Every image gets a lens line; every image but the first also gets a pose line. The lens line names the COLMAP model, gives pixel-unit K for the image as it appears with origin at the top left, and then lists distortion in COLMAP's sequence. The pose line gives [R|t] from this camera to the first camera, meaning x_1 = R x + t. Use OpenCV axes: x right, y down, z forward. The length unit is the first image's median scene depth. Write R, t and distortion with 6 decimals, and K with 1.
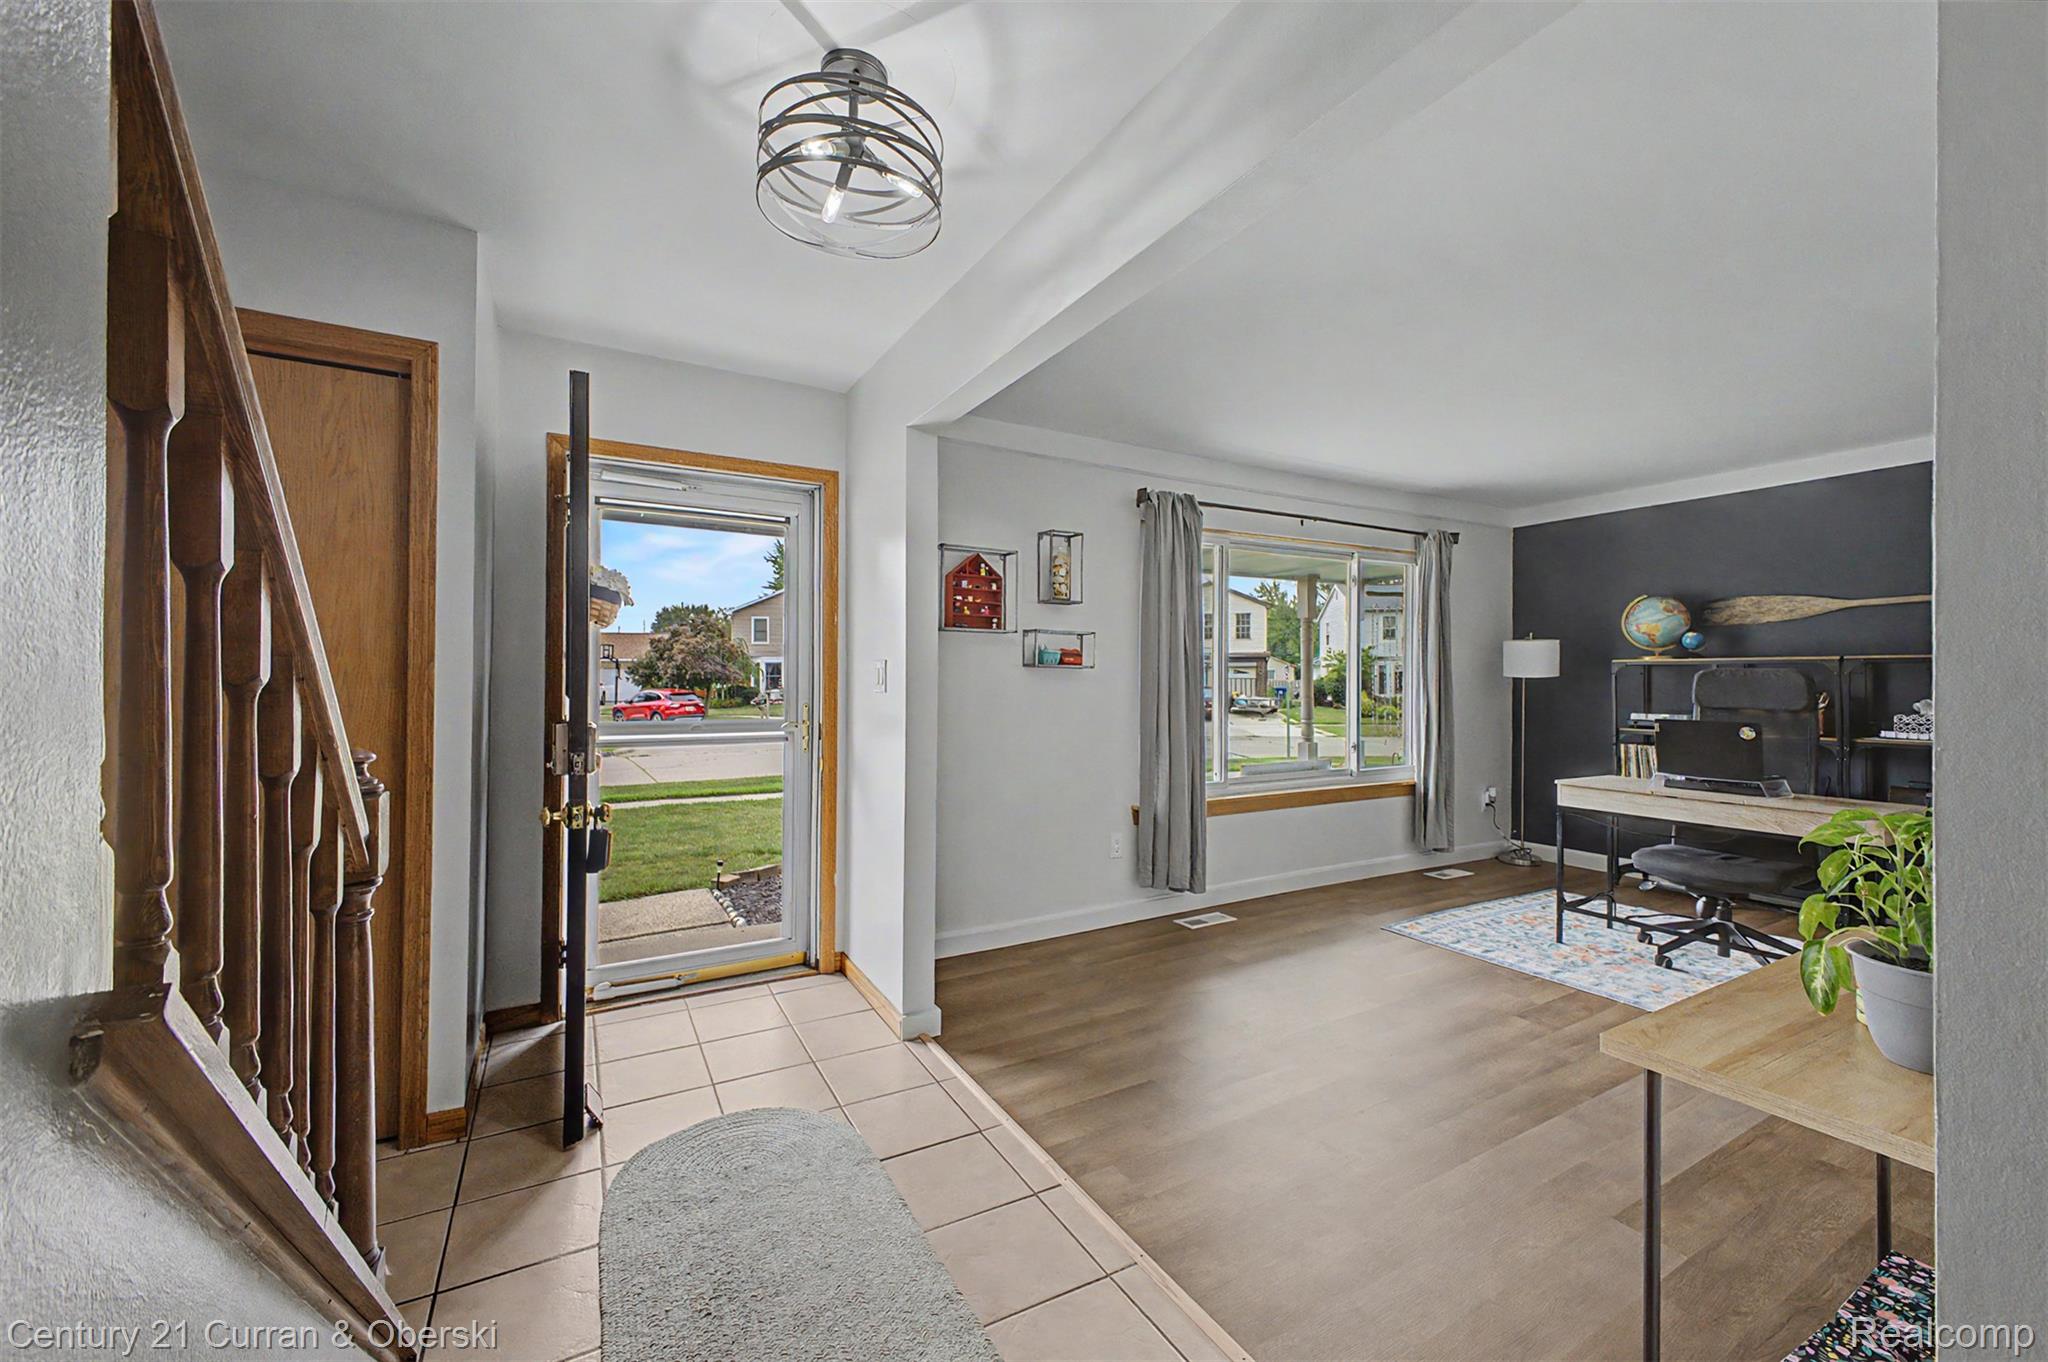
lens RADIAL K [[813.1, 0, 1038.1], [0, 813.1, 675.3], [0, 0, 1]] dist [0.030212, -0.011278]
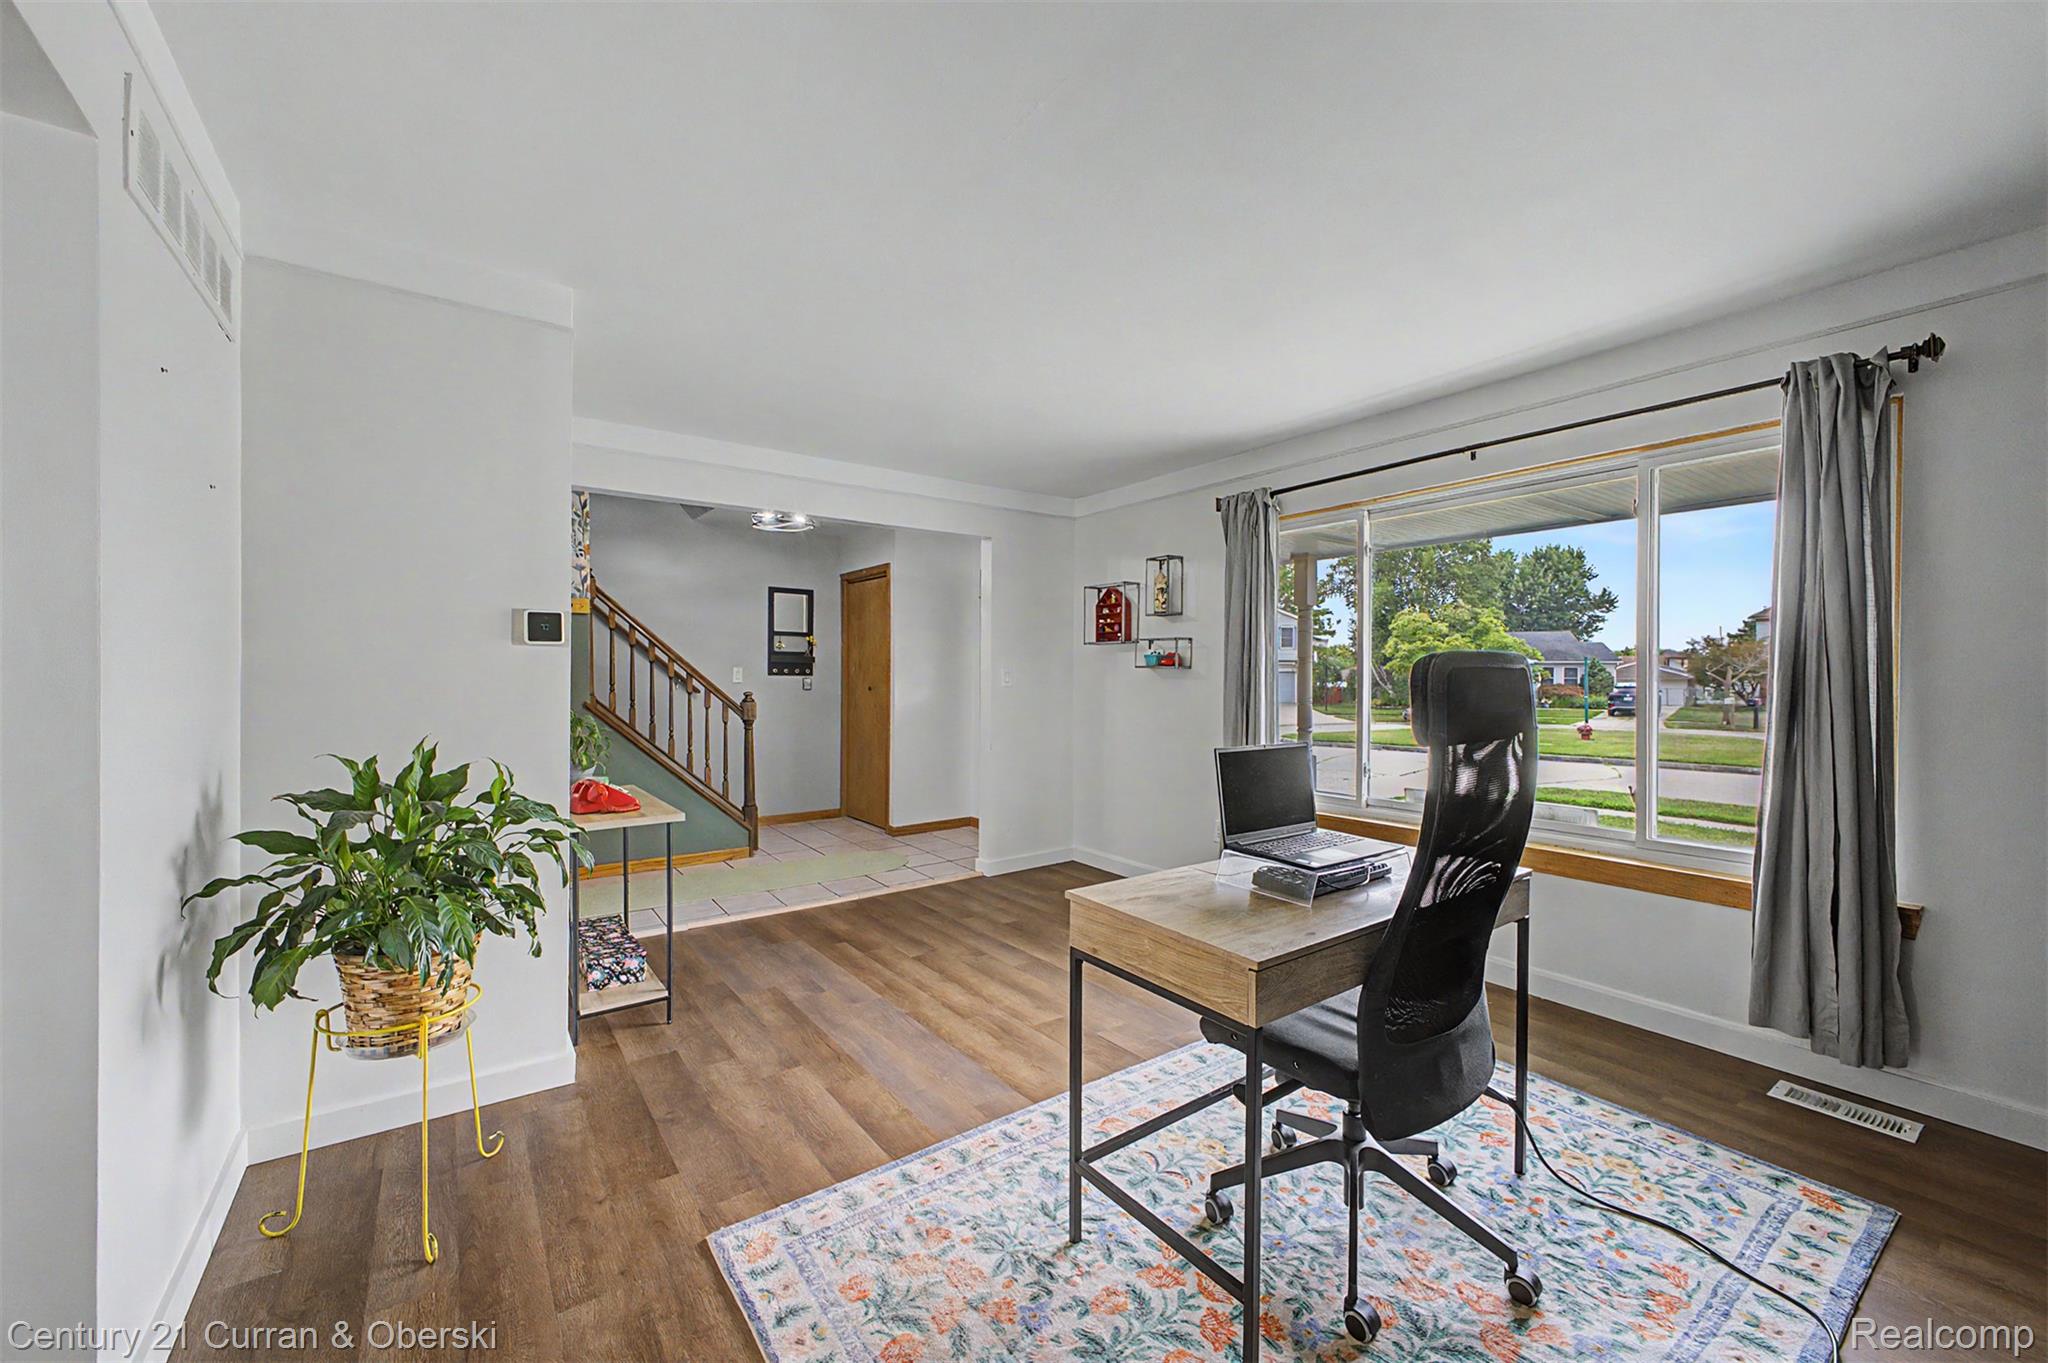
lens RADIAL K [[813.1, 0, 1038.1], [0, 813.1, 675.8], [0, 0, 1]] dist [0.030212, -0.011278]
pose [[0.100478, -0.002093, -0.994937, 0.968738], [0.007137, 0.999974, -0.001383, 0.001917], [0.994914, -0.006962, 0.100491, 0.543563]]
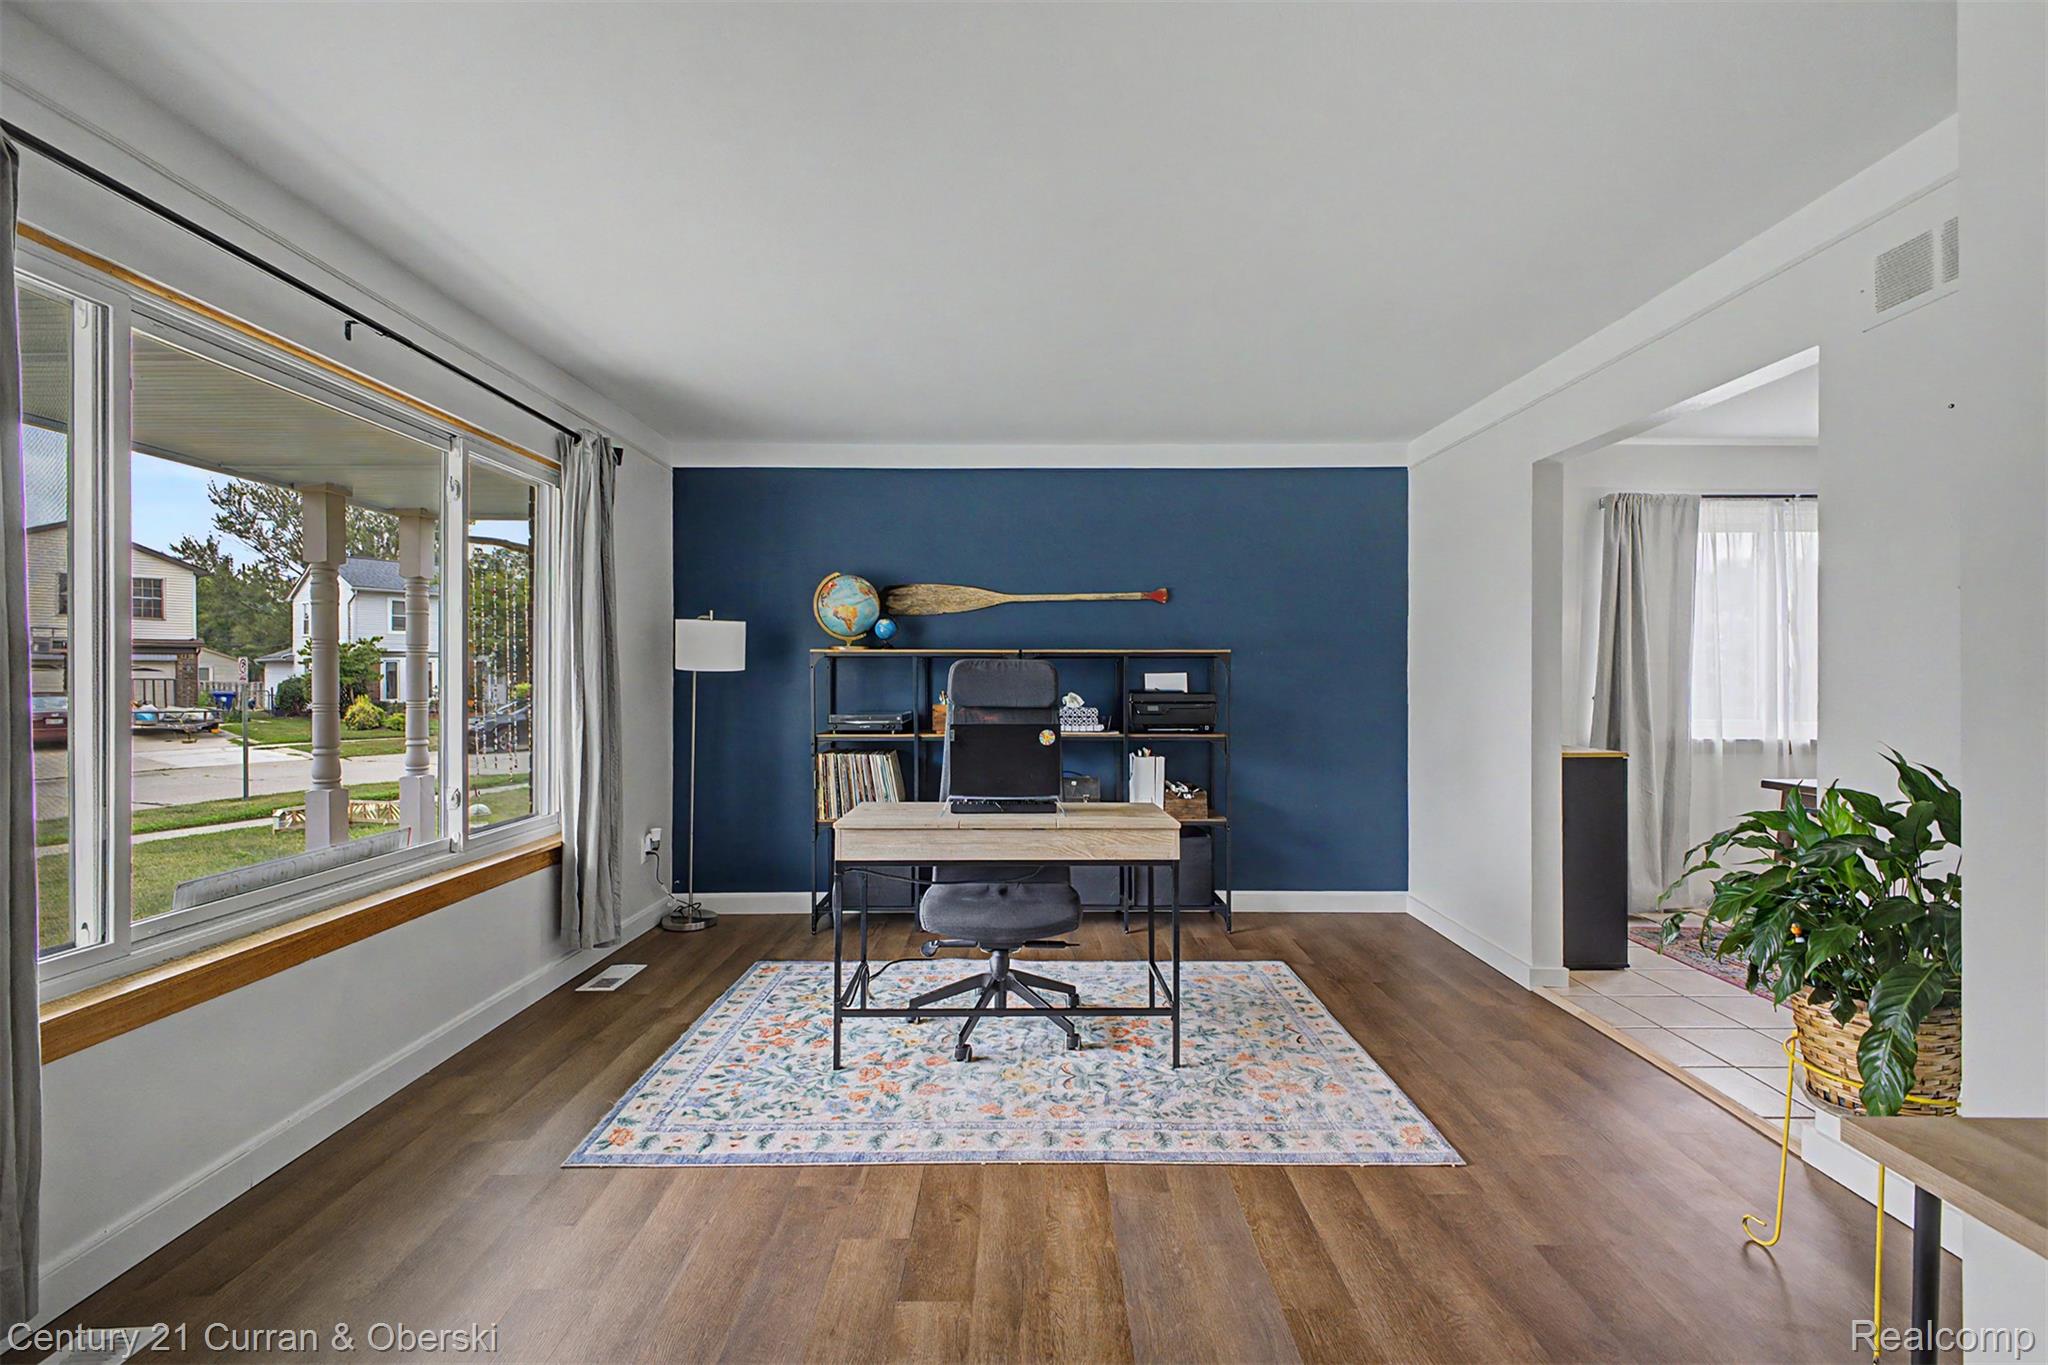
lens RADIAL K [[856.0, 0, 1028.5], [0, 856.0, 680.3], [0, 0, 1]] dist [0.008158, -0.000802]
pose [[0.502643, -0.002214, 0.864491, 0.089803], [-0.002059, 0.999991, 0.003758, 0.007844], [-0.864492, -0.003669, 0.502634, 0.403767]]
